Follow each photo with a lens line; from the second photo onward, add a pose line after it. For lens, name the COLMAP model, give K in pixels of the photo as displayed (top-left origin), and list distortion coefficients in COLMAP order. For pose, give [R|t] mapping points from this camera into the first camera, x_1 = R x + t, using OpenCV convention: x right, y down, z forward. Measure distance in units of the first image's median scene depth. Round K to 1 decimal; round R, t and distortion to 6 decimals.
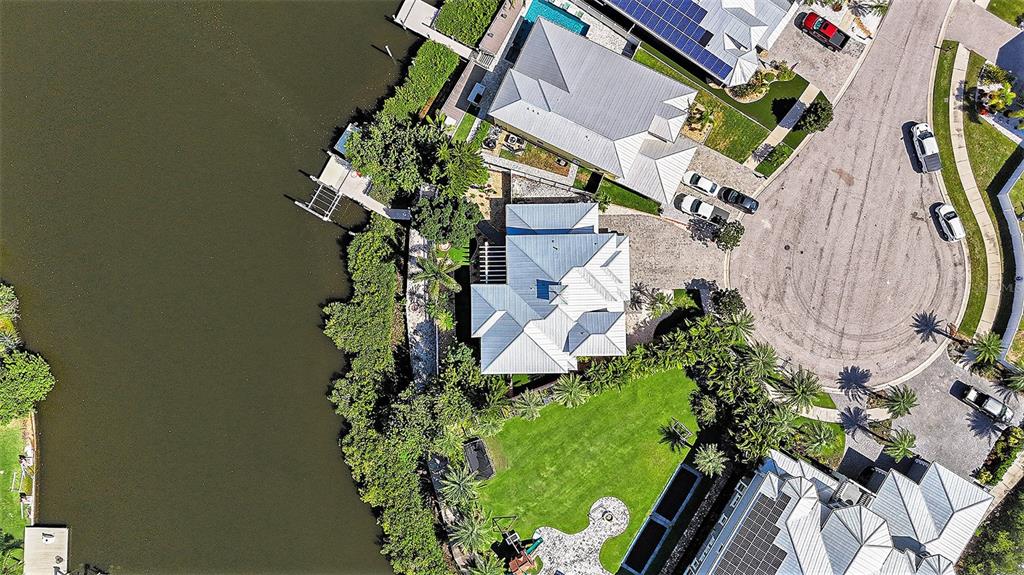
lens RADIAL K [[751.7, 0, 512.0], [0, 751.7, 287.5], [0, 0, 1]] dist [0.095062, -0.082192]
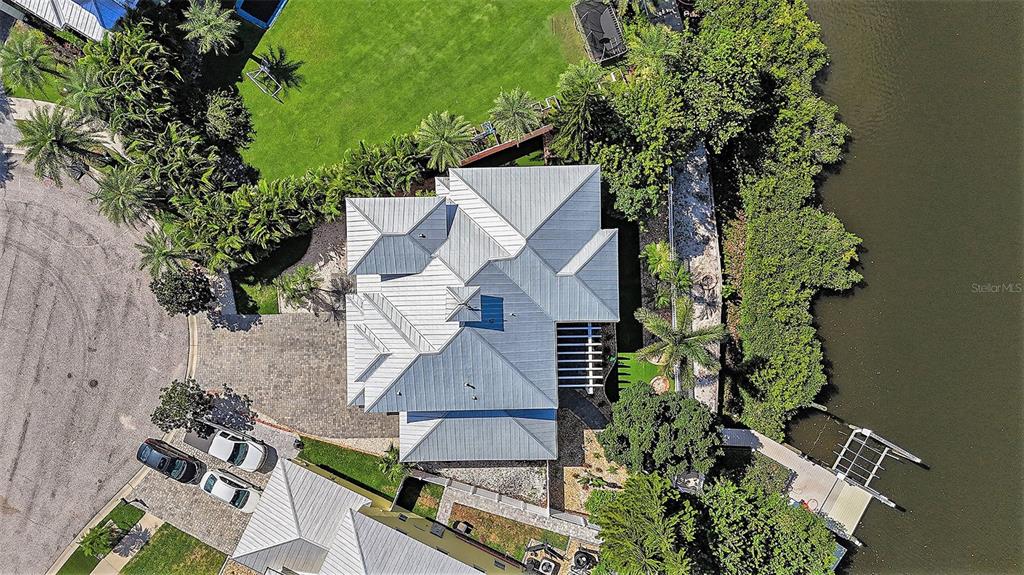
lens RADIAL K [[751.7, 0, 512.0], [0, 751.7, 287.5], [0, 0, 1]] dist [0.095062, -0.082192]
pose [[-0.999328, 0.005392, 0.036269, 0.005253], [-0.004310, -0.999545, 0.029859, 0.004530], [0.036414, 0.029682, 0.998896, 0.400406]]
